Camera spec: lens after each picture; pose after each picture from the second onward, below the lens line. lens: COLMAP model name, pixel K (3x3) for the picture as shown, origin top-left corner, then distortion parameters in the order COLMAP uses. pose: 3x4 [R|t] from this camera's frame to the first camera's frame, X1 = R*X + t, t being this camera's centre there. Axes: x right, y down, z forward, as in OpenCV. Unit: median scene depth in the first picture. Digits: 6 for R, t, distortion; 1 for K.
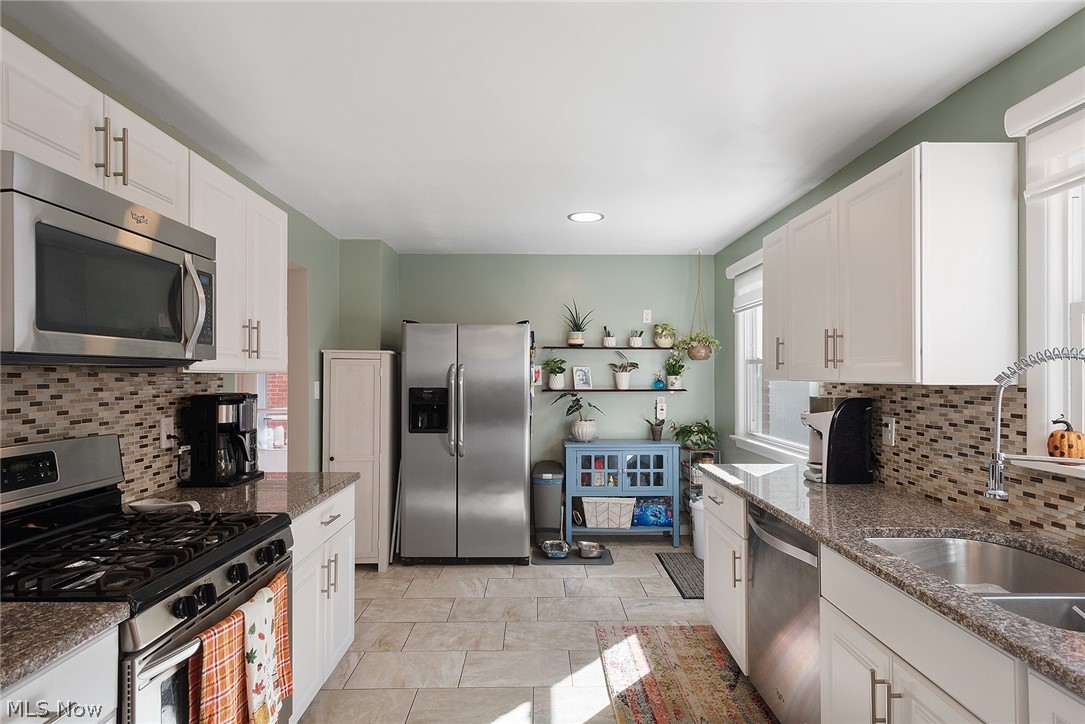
lens RADIAL K [[567.9, 0, 539.2], [0, 567.9, 367.9], [0, 0, 1]] dist [0.000608, -0.000430]
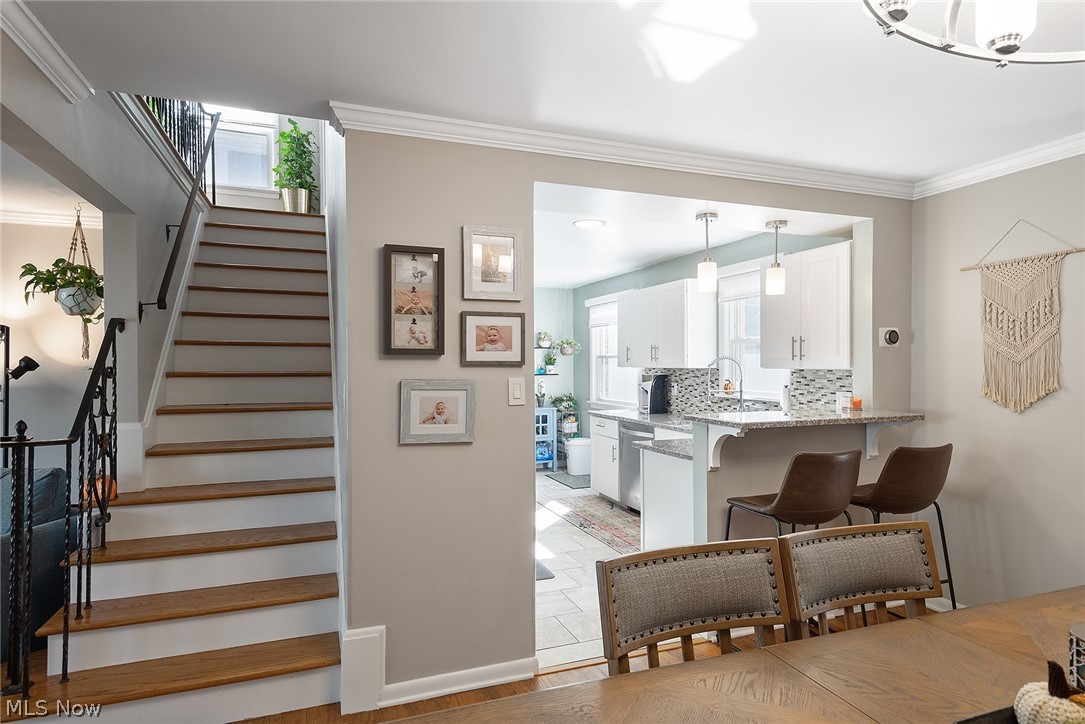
lens RADIAL K [[595.6, 0, 542.5], [0, 595.6, 362.0], [0, 0, 1]] dist [0.000270, -0.000100]
pose [[0.933823, -0.004970, 0.357700, -0.700615], [0.002229, 0.999965, 0.008075, -0.016666], [-0.357728, -0.006744, 0.933802, -0.997286]]
